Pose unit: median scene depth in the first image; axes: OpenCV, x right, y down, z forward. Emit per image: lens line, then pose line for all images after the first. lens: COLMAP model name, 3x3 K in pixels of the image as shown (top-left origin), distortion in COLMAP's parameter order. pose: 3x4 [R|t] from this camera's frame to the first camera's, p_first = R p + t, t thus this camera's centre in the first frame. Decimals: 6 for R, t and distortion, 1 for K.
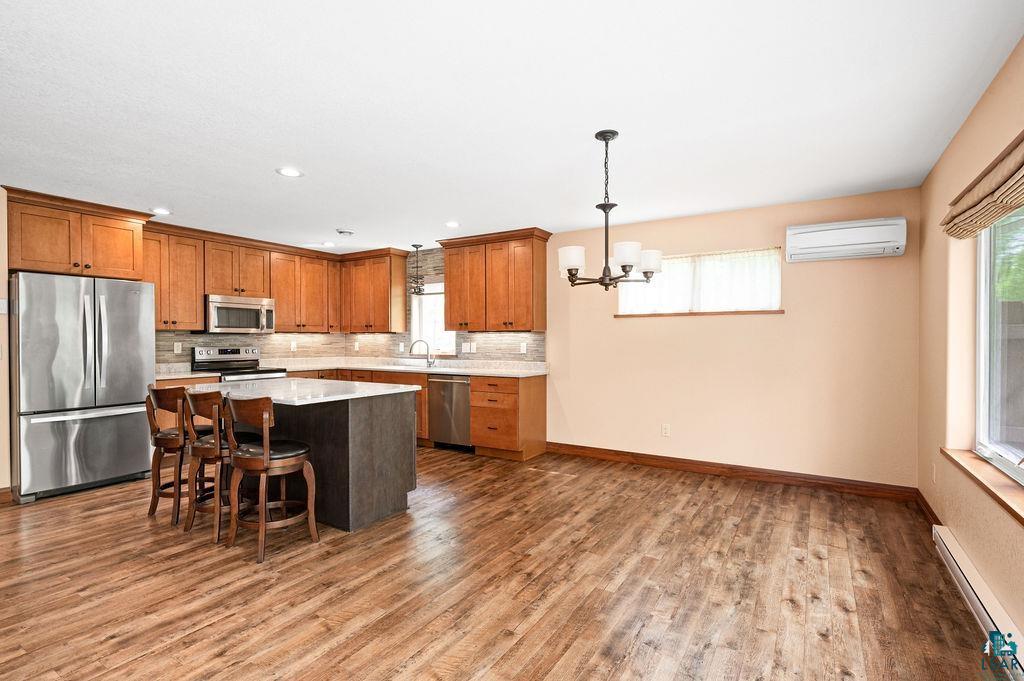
lens RADIAL K [[487.9, 0, 511.1], [0, 487.9, 344.1], [0, 0, 1]] dist [0.001652, 0.001004]
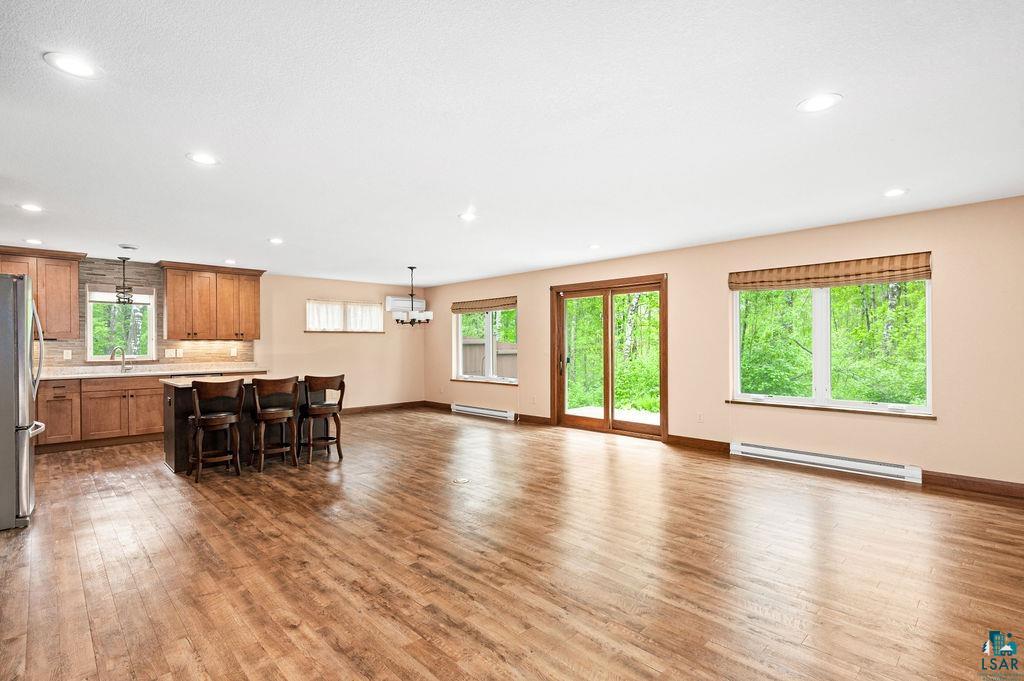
lens RADIAL K [[487.9, 0, 511.1], [0, 487.9, 344.1], [0, 0, 1]] dist [0.001652, 0.001004]
pose [[0.240589, -0.000372, 0.970627, -1.334674], [0.013353, 0.999907, -0.002927, -0.000419], [-0.970535, 0.013665, 0.240572, -0.089328]]
